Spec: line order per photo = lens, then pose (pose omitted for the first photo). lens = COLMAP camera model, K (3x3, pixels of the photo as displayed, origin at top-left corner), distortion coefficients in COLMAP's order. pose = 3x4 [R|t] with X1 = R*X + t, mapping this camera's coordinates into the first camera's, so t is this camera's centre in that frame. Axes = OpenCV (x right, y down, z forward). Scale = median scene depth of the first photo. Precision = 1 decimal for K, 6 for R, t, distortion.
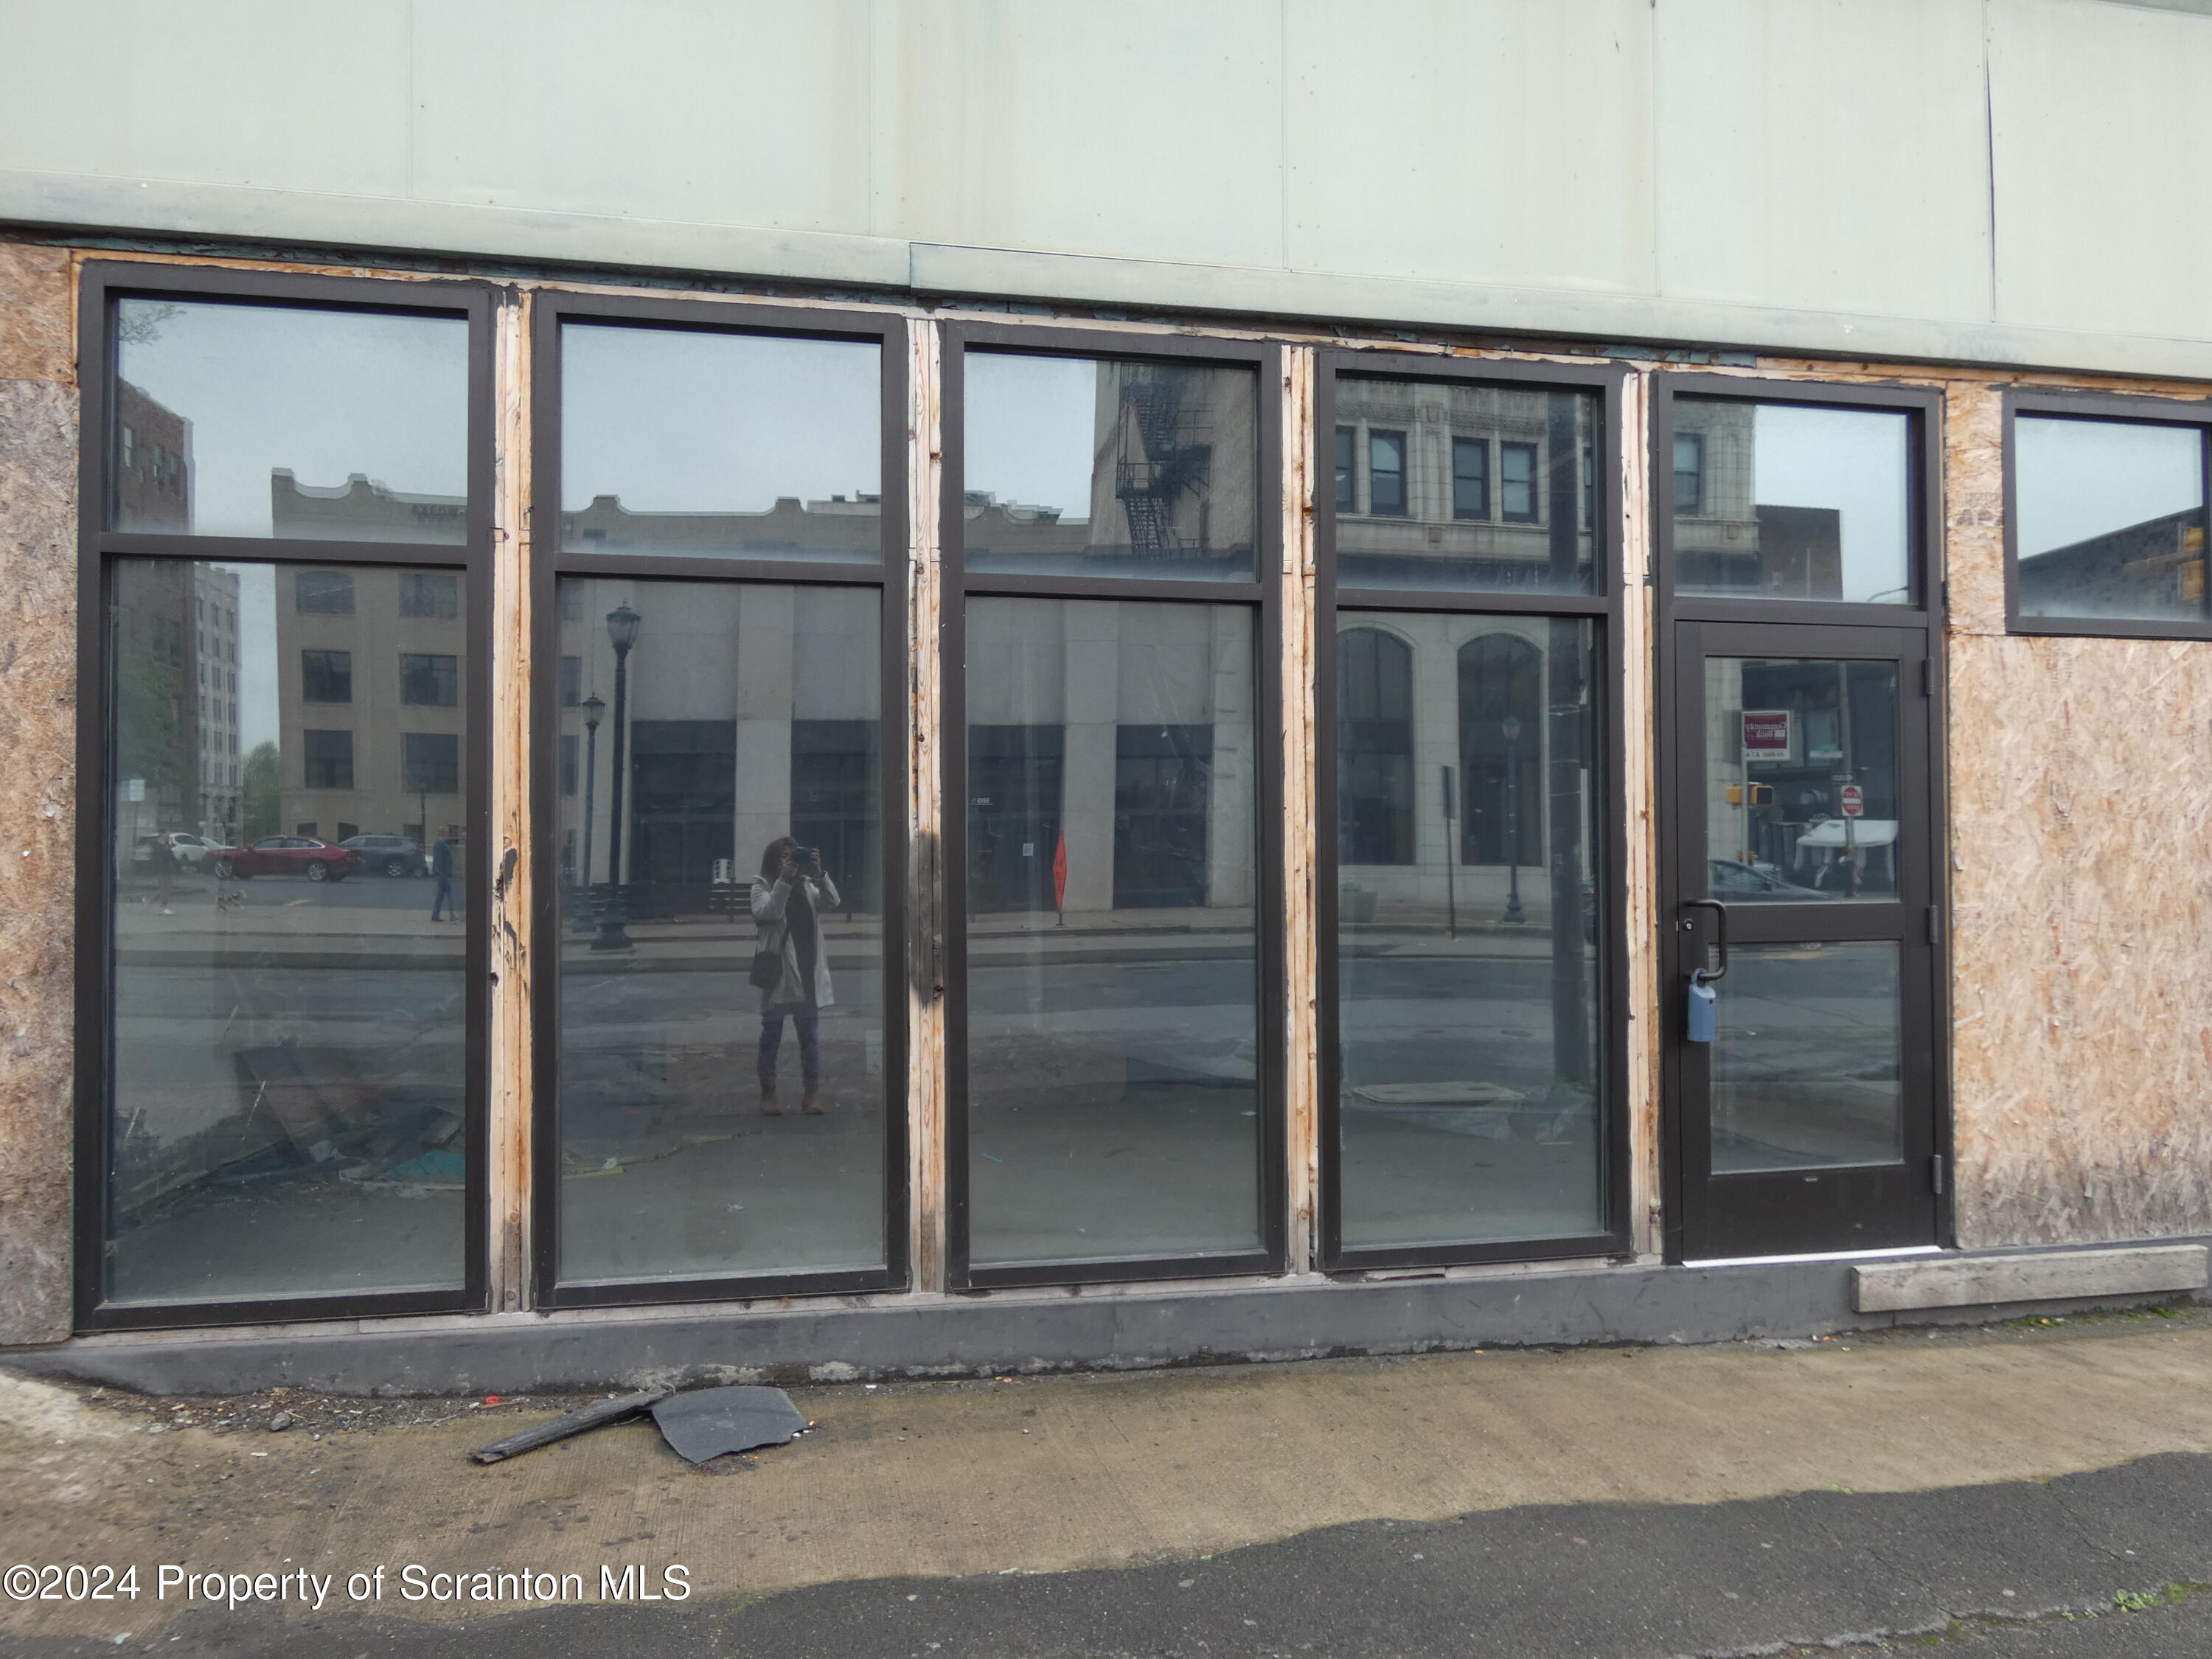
lens RADIAL K [[1498.4, 0, 1107.6], [0, 1498.4, 824.8], [0, 0, 1]] dist [0.009487, -0.011085]
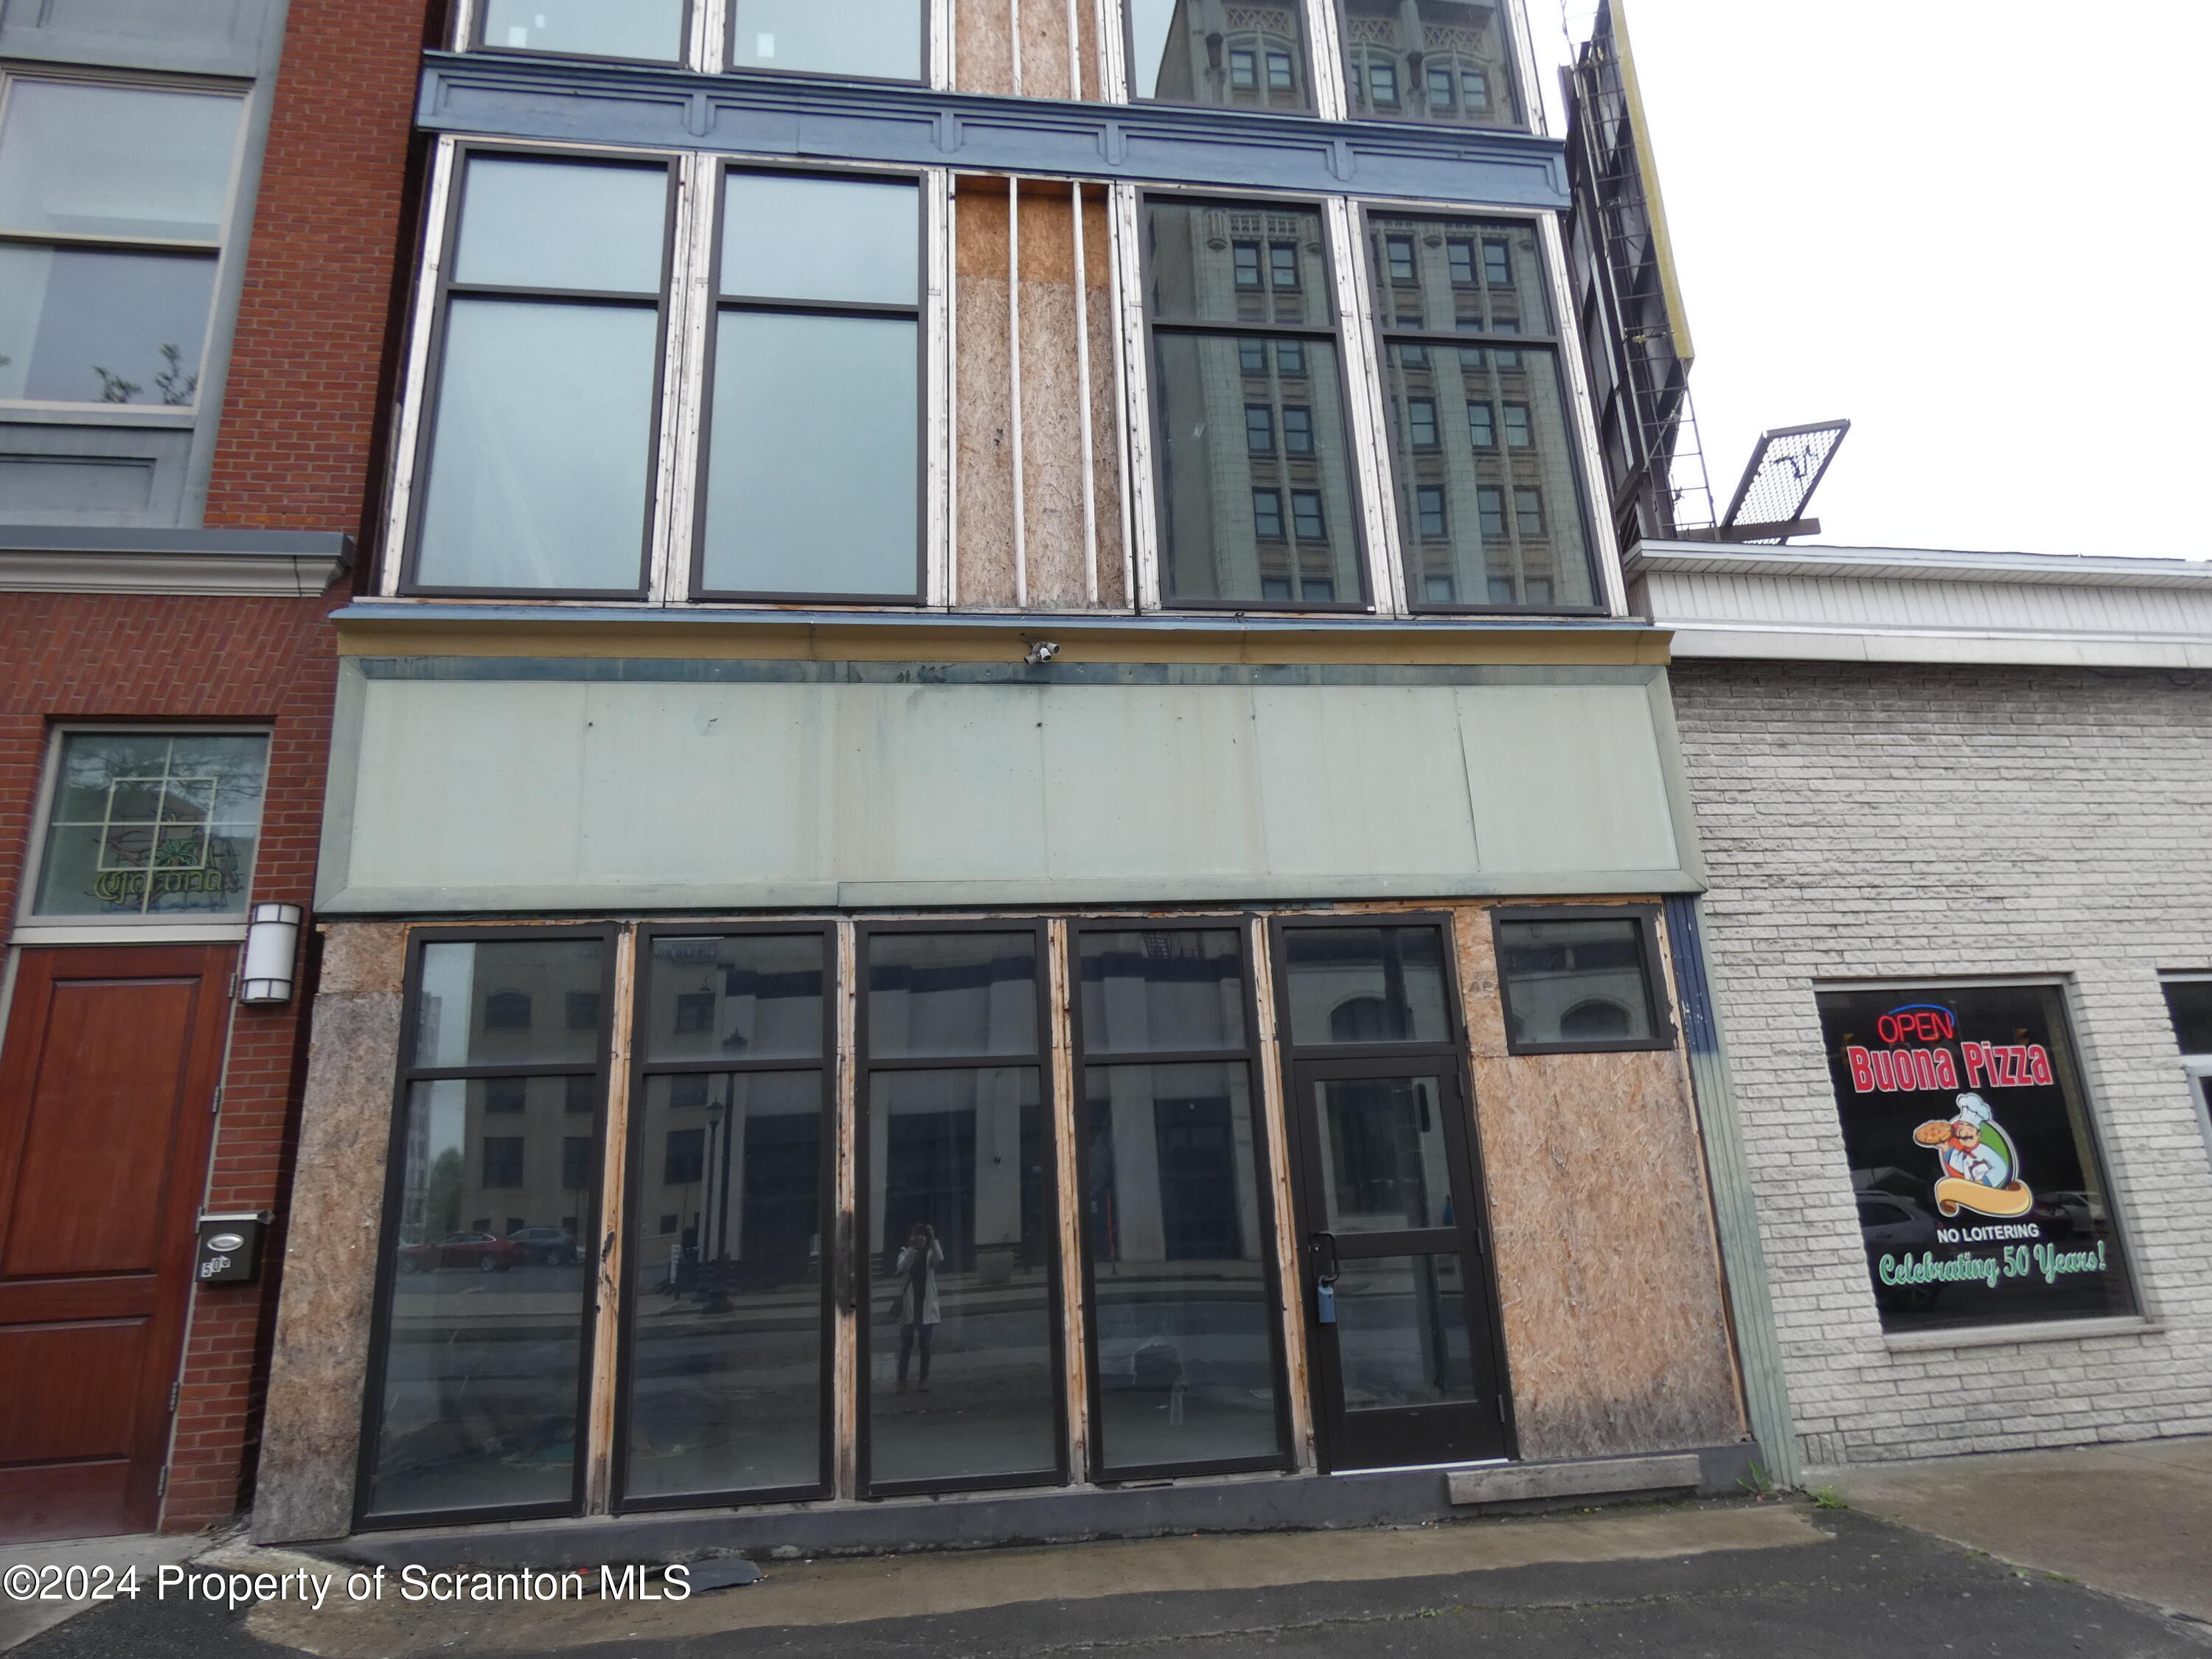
lens RADIAL K [[1345.7, 0, 1109.7], [0, 1345.7, 831.5], [0, 0, 1]] dist [0.007884, -0.000477]
pose [[0.996763, -0.060901, -0.052483, 0.280079], [0.045501, 0.965538, -0.256254, -0.005472], [0.066281, 0.253036, 0.965184, -0.574899]]
